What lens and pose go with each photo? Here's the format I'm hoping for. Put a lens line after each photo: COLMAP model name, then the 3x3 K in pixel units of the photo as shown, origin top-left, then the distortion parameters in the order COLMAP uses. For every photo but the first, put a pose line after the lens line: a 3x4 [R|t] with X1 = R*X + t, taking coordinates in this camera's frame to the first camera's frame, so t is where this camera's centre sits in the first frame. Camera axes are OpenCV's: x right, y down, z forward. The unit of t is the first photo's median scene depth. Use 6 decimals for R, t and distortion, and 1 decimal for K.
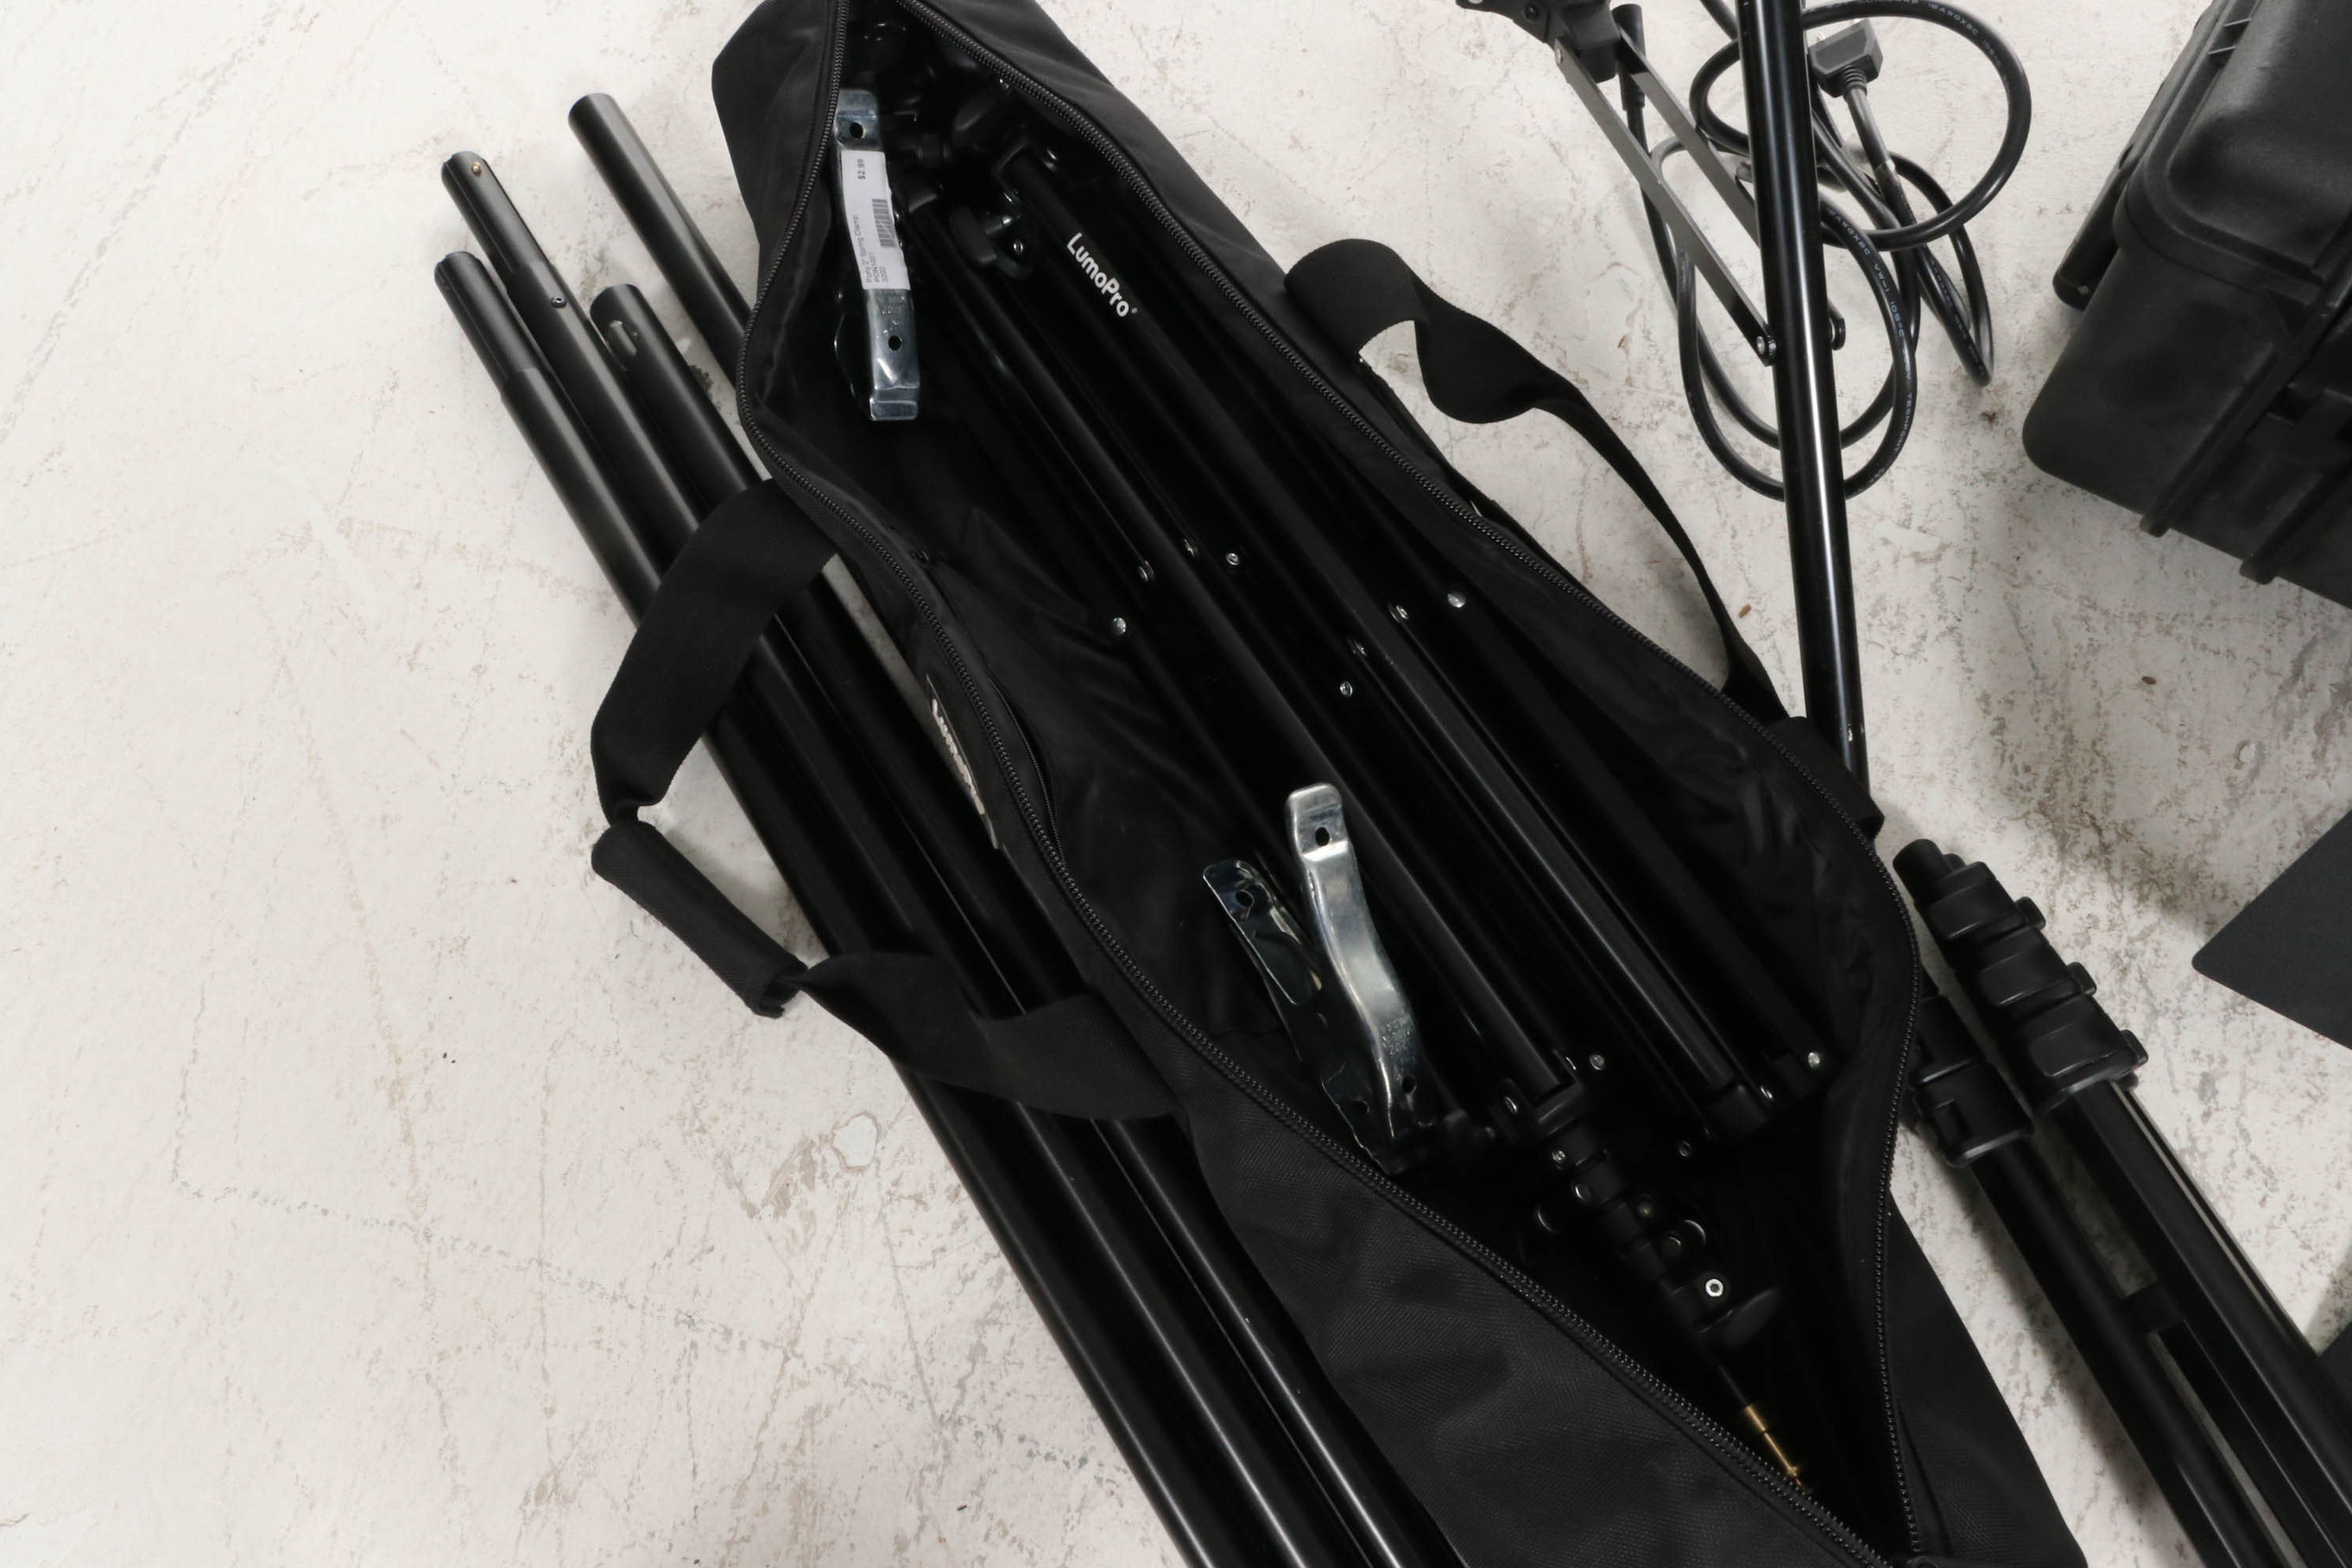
lens RADIAL K [[1874.8, 0, 1162.2], [0, 1874.8, 797.4], [0, 0, 1]] dist [-0.018614, 0.008613]
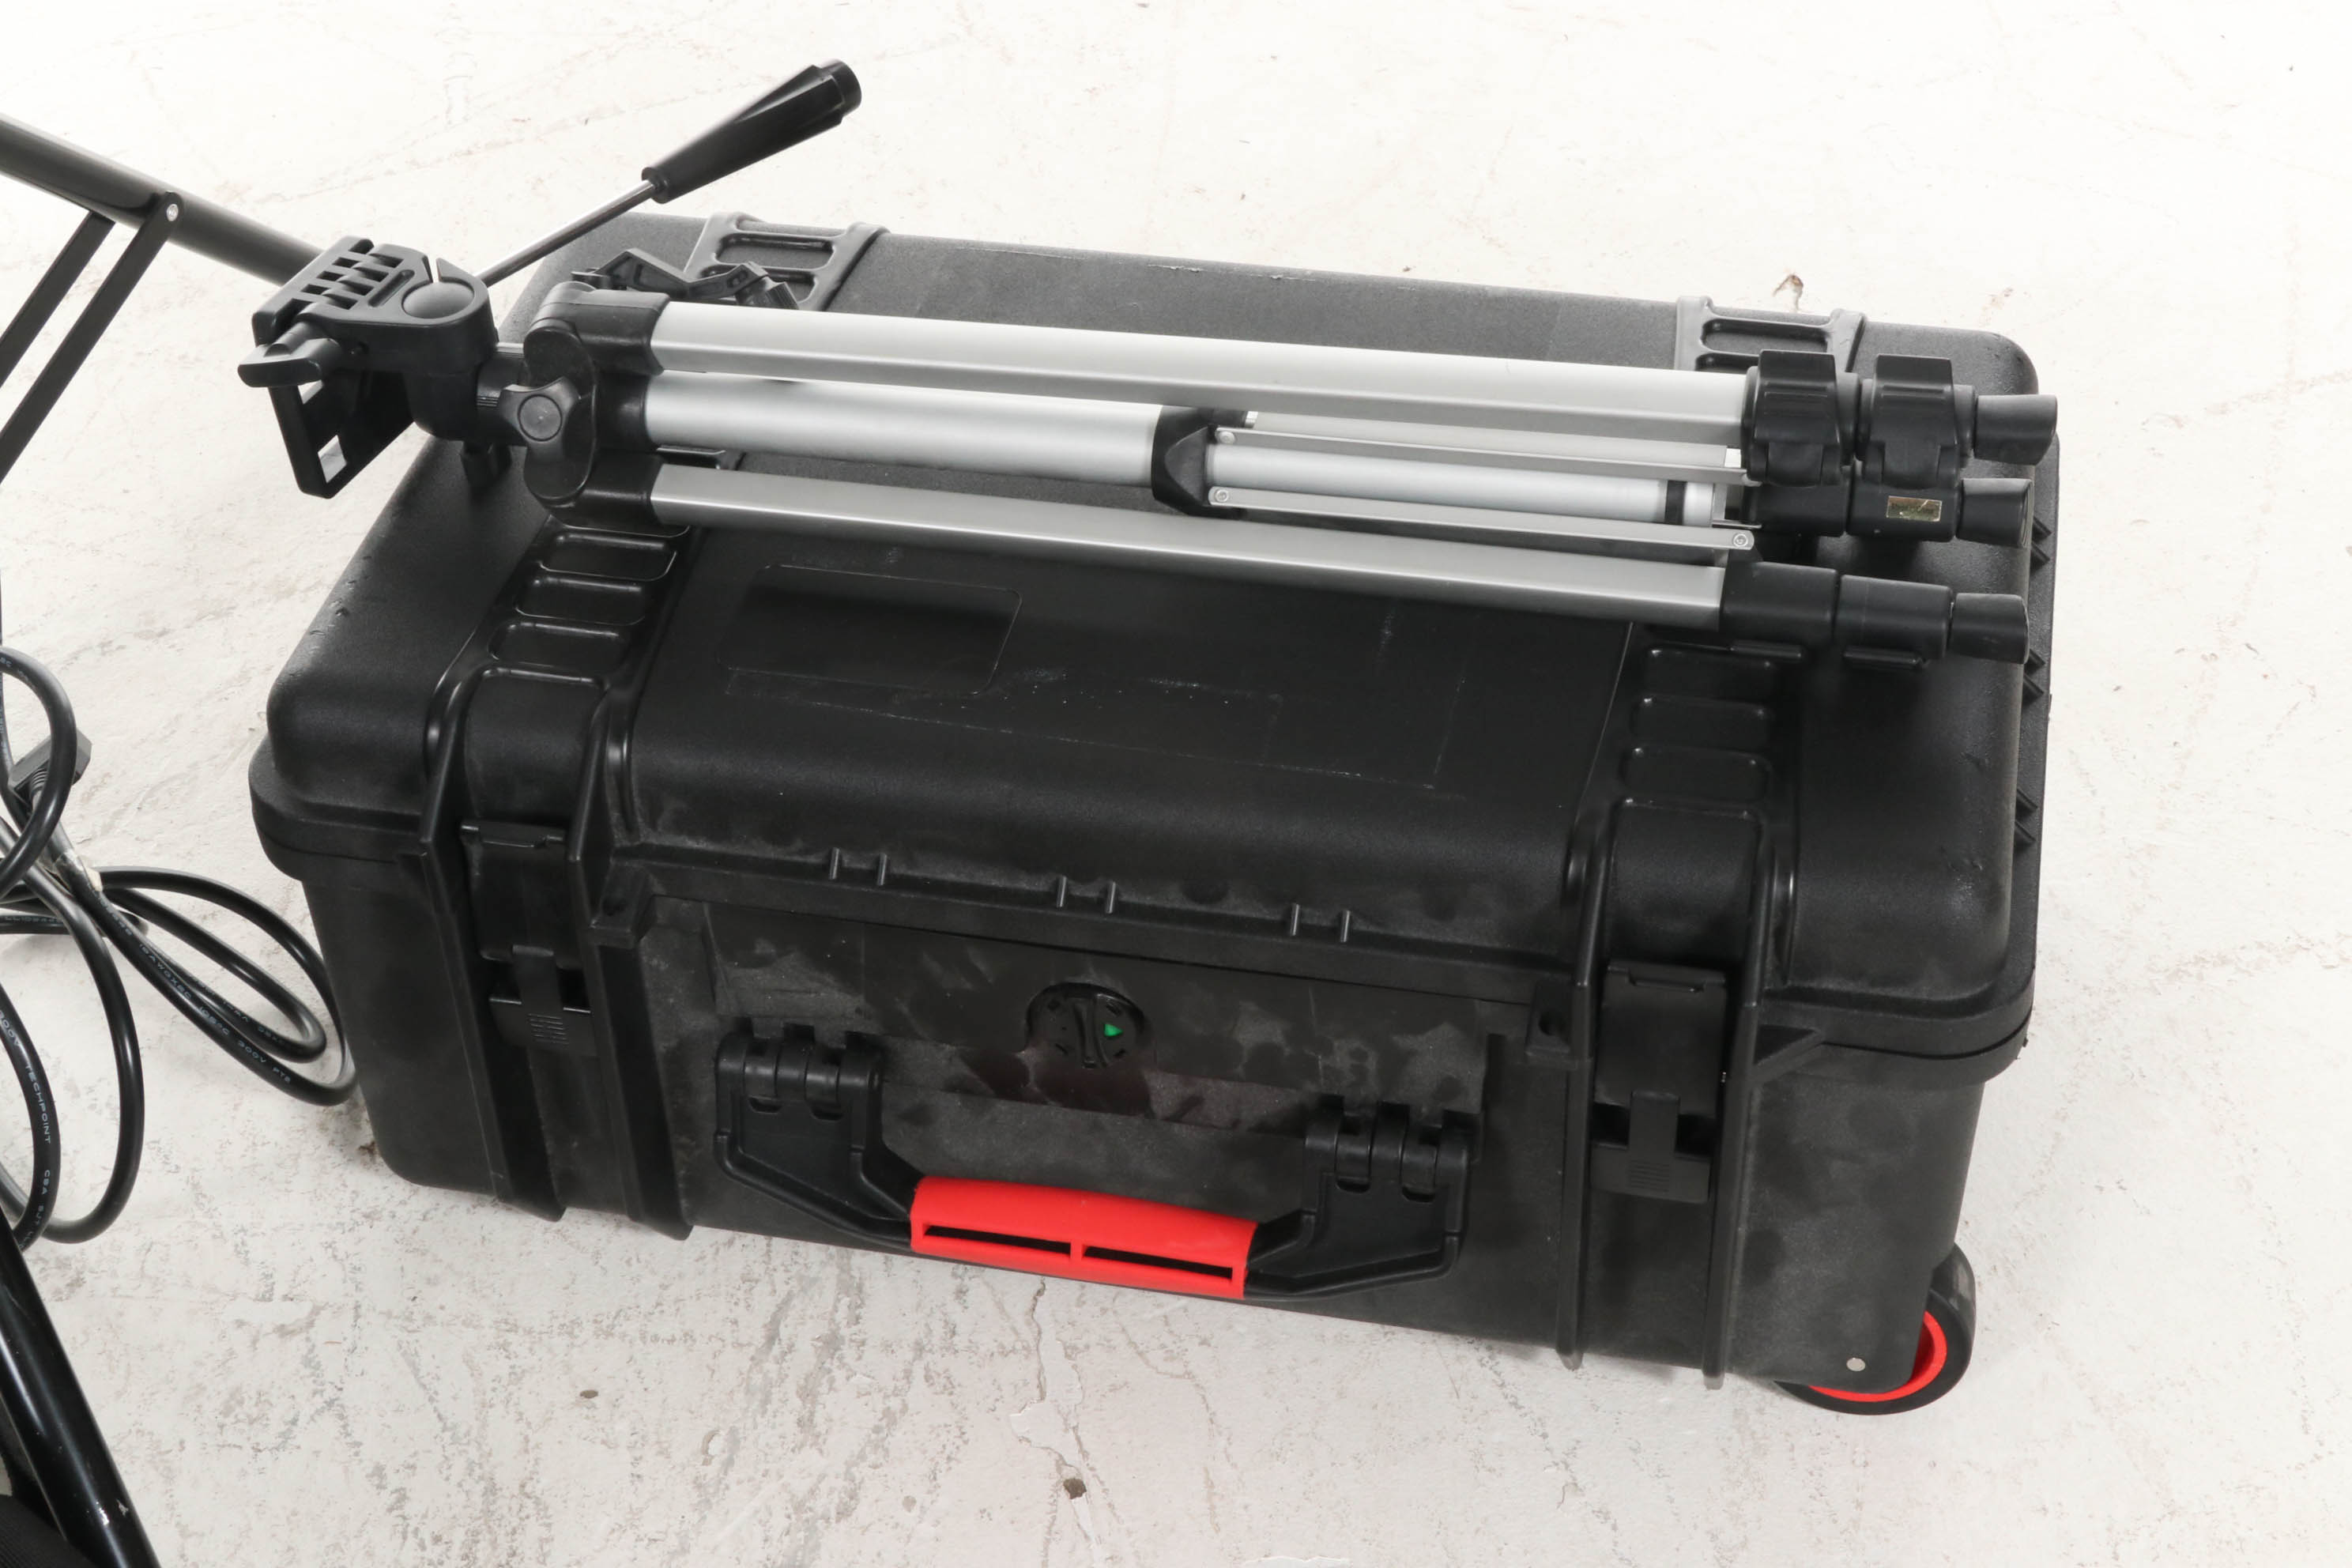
lens RADIAL K [[3596.5, 0, 1162.1], [0, 3596.5, 776.0], [0, 0, 1]] dist [-0.003986, 0.000000]
pose [[0.934534, -0.178257, 0.308010, 0.349709], [0.305218, 0.846537, -0.436139, 0.433899], [-0.182997, 0.501597, 0.845525, -0.392374]]
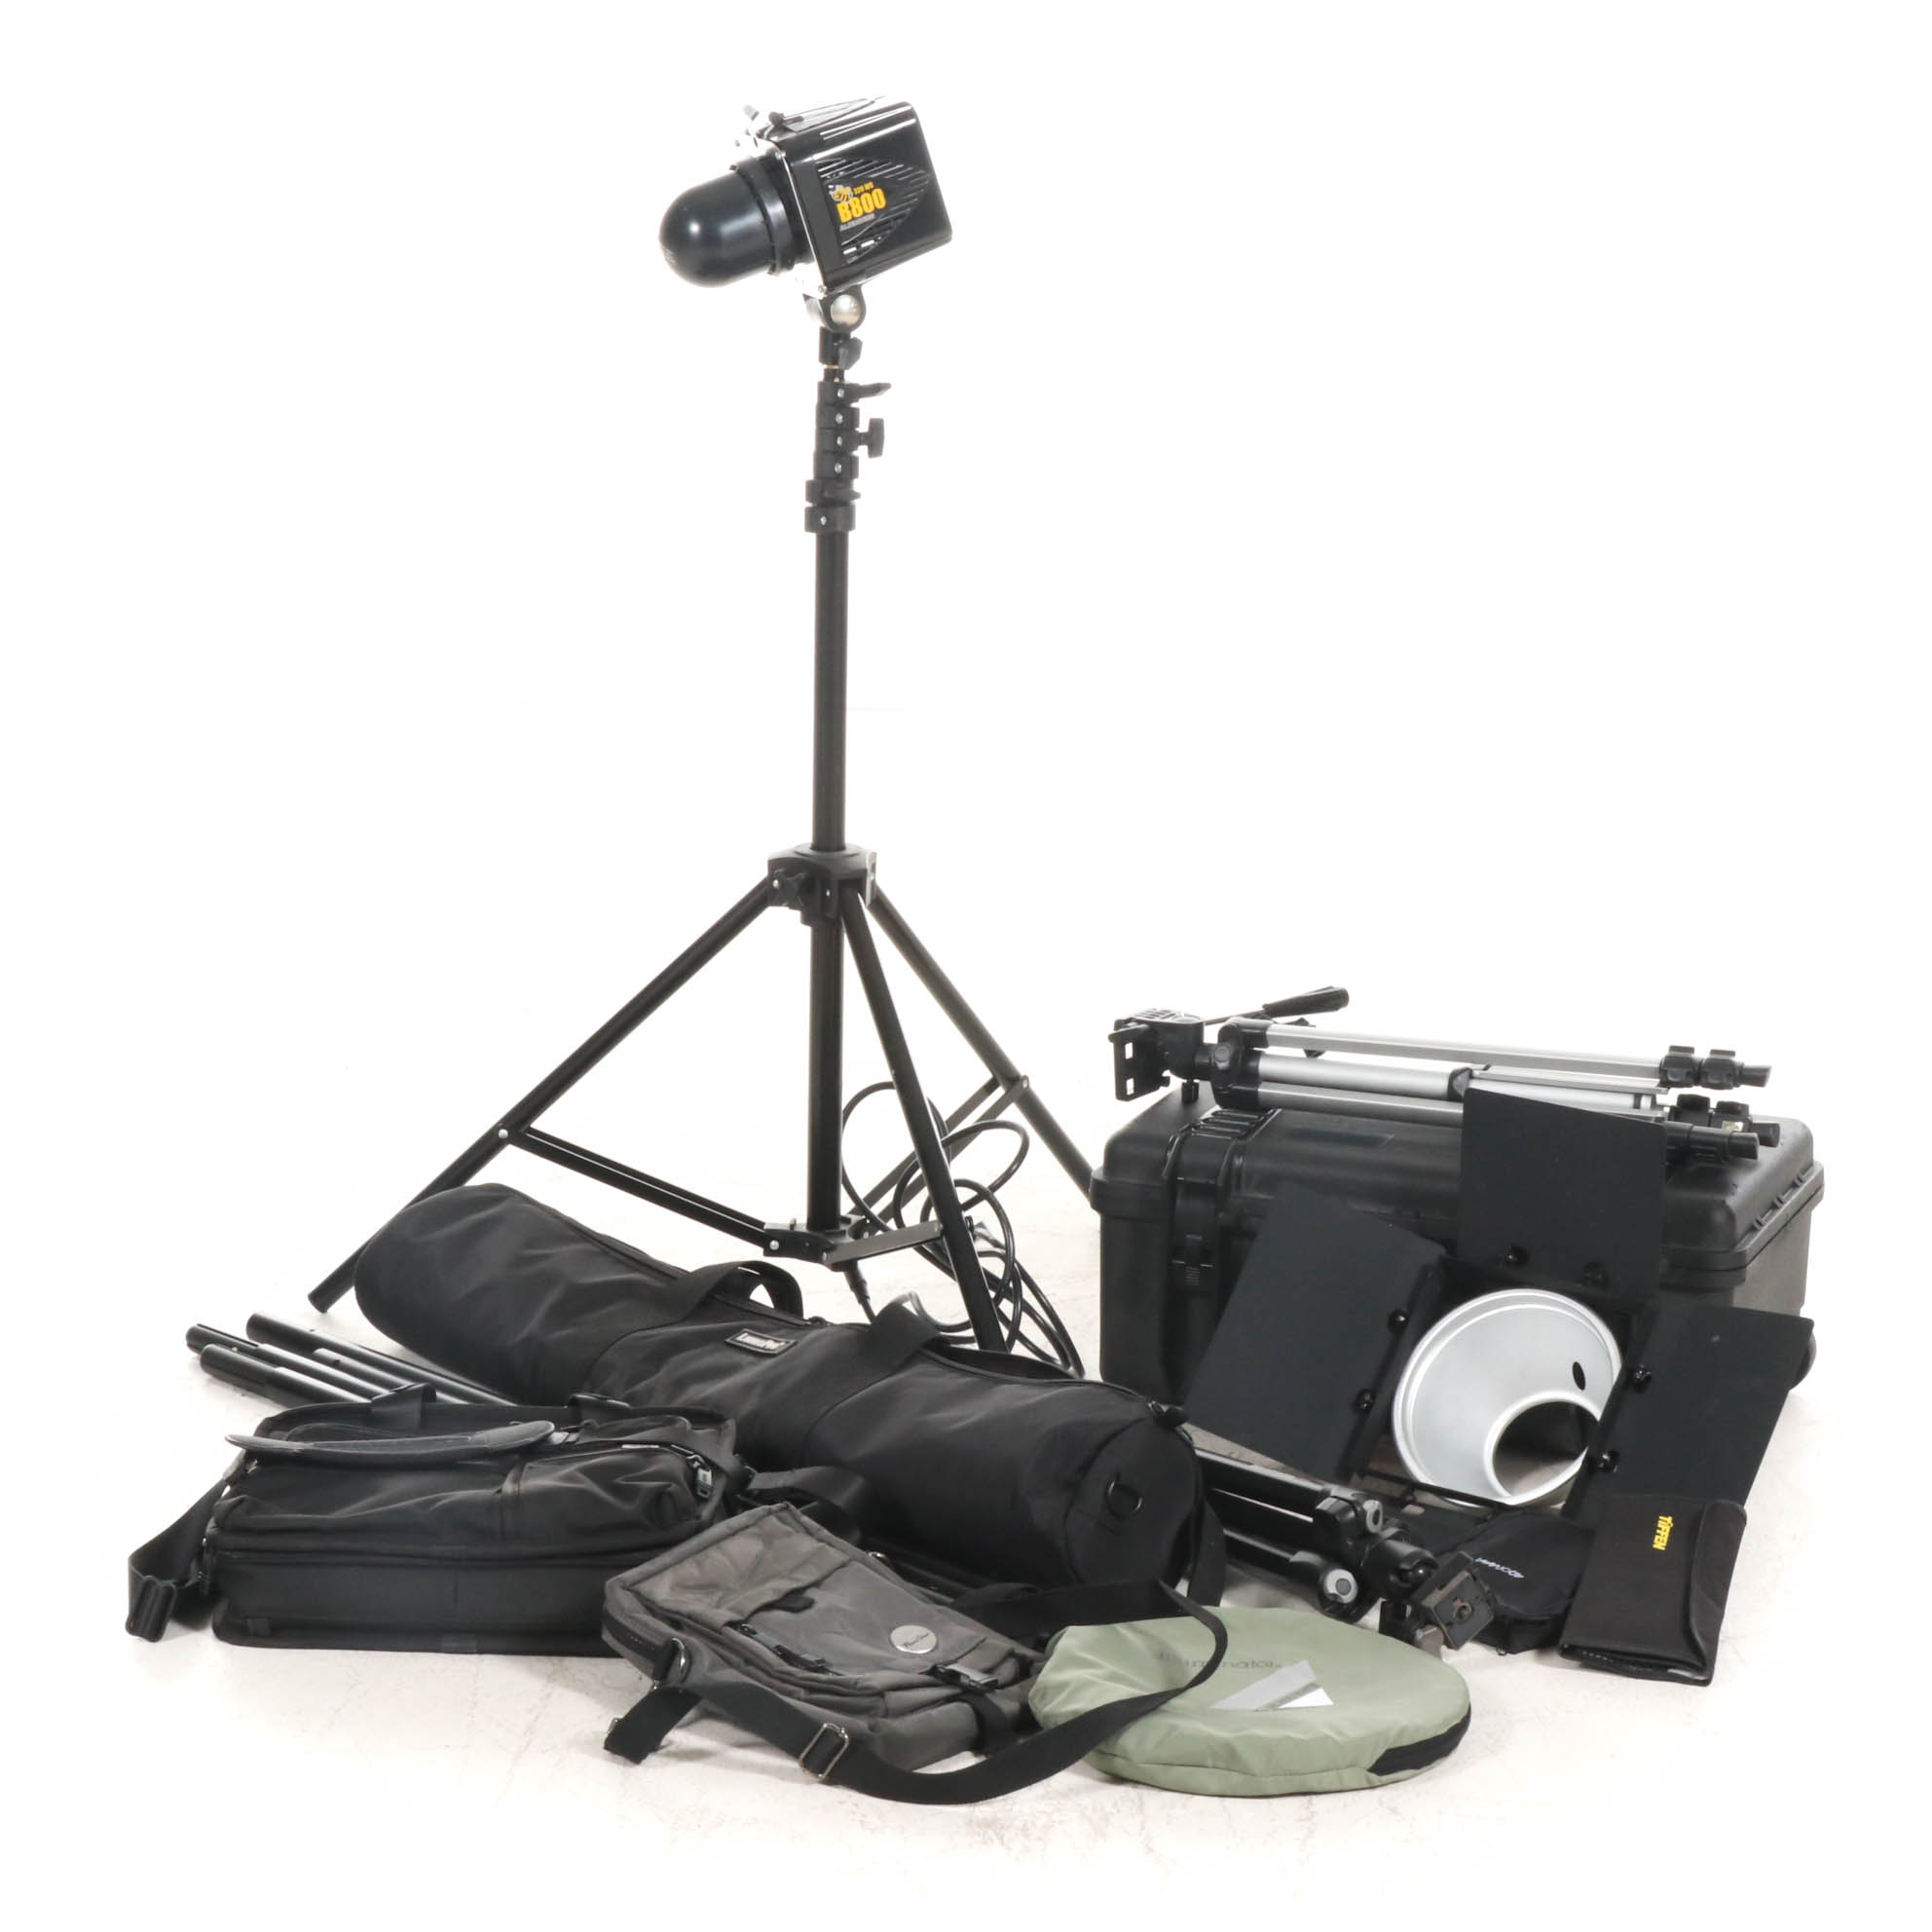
lens RADIAL K [[5755.0, 0, 966.6], [0, 5755.0, 966.3], [0, 0, 1]] dist [-0.041577, 0.000000]
pose [[0.972773, 0.065423, 0.222334, -0.988884], [0.144982, 0.576652, -0.804023, 4.277175], [-0.180811, 0.814366, 0.551466, -2.521041]]
